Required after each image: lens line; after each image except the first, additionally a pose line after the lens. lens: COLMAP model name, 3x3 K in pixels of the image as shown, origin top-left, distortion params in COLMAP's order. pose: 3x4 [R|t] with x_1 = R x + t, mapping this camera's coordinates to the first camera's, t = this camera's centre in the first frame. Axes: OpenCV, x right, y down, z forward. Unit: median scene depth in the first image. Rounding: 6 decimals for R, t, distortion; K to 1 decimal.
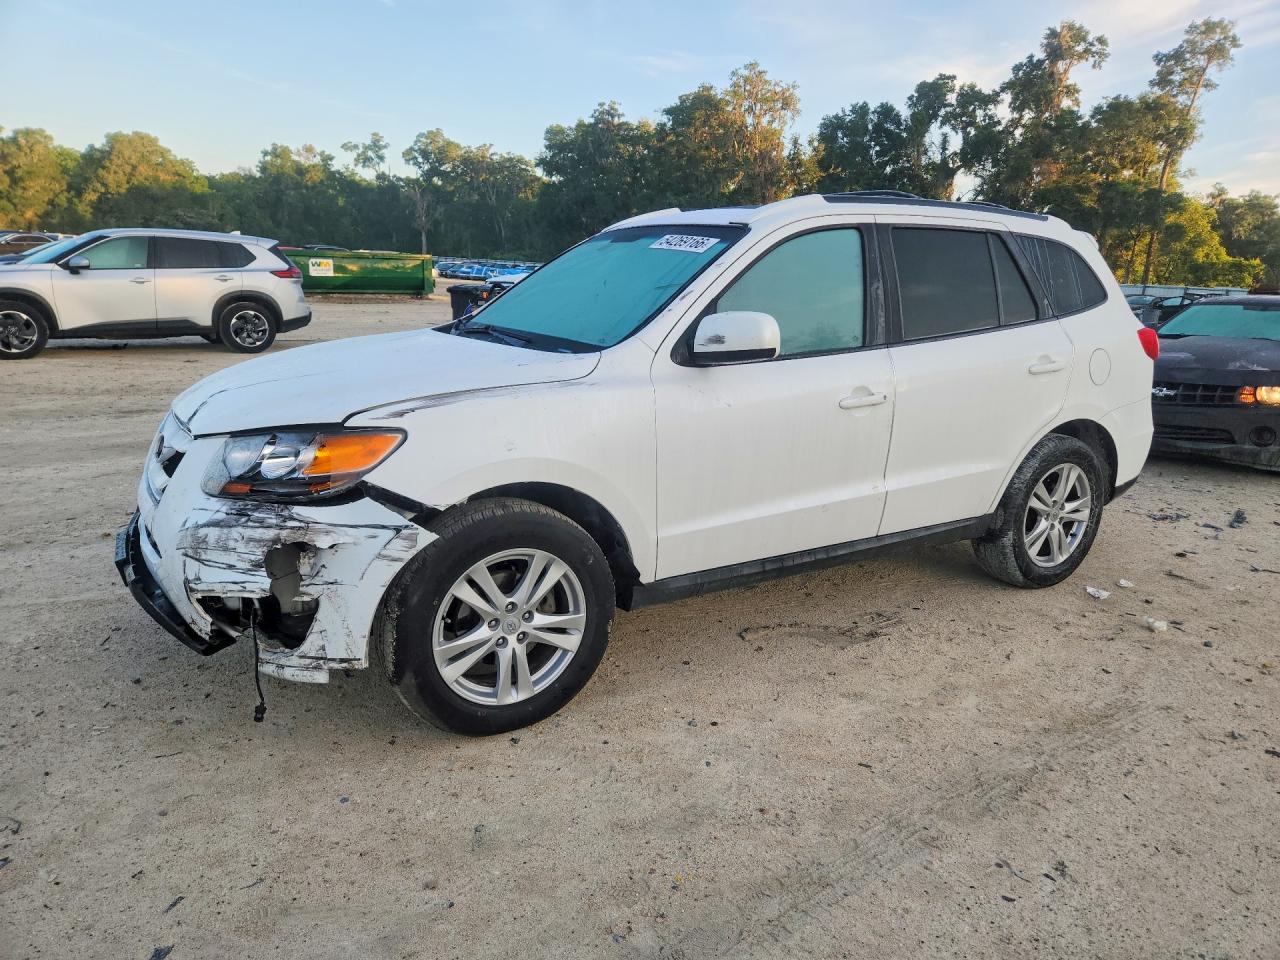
lens RADIAL K [[834.0, 0, 651.4], [0, 834.0, 484.5], [0, 0, 1]] dist [0.046910, -0.036600]
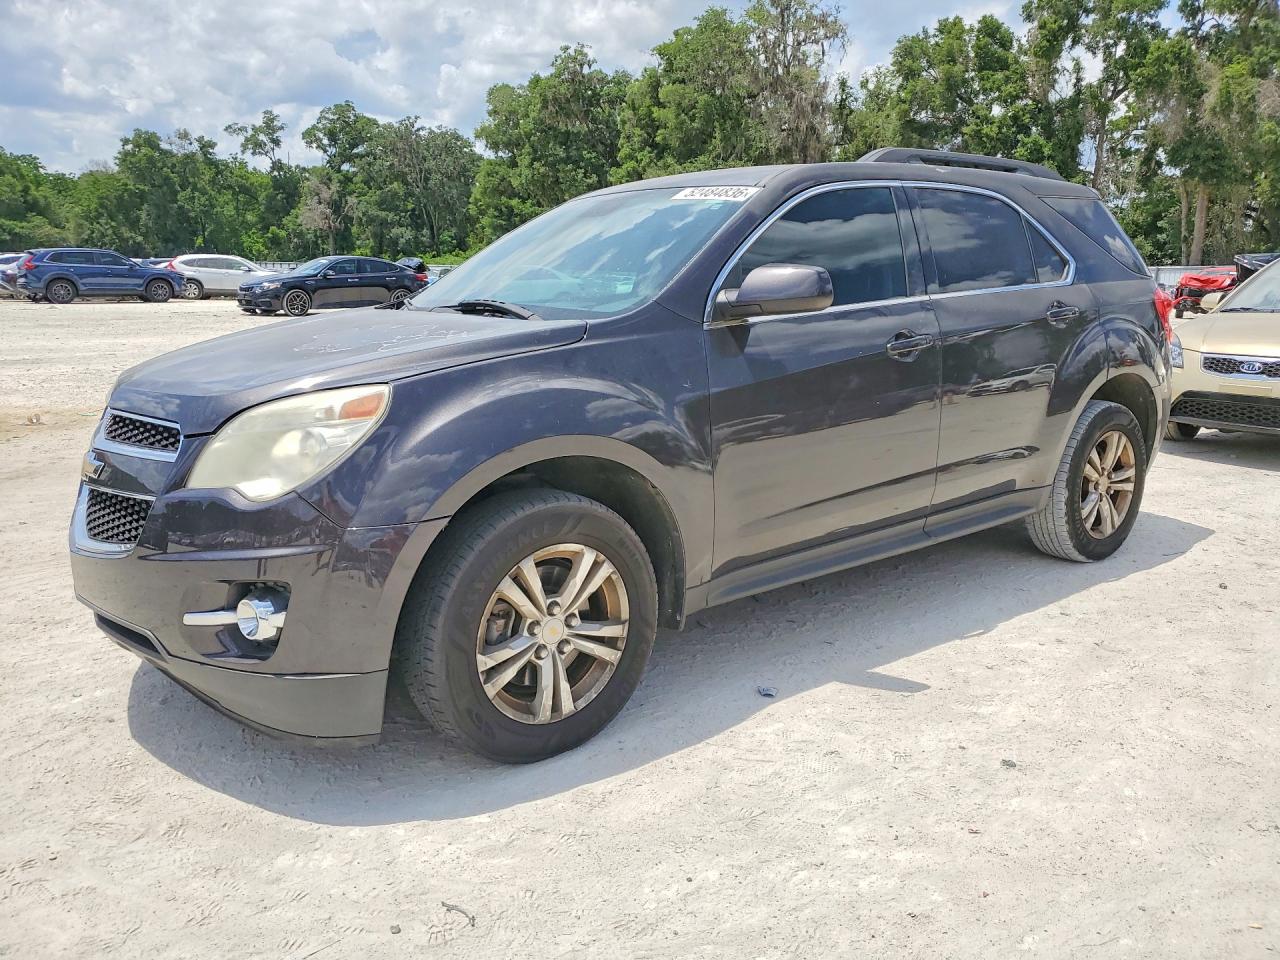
lens RADIAL K [[972.2, 0, 640.7], [0, 972.2, 474.4], [0, 0, 1]] dist [-0.013025, 0.028275]
pose [[0.998804, -0.043528, 0.022281, -0.025426], [0.044429, 0.998142, -0.041695, -0.040652], [-0.020424, 0.042635, 0.998882, 0.155766]]
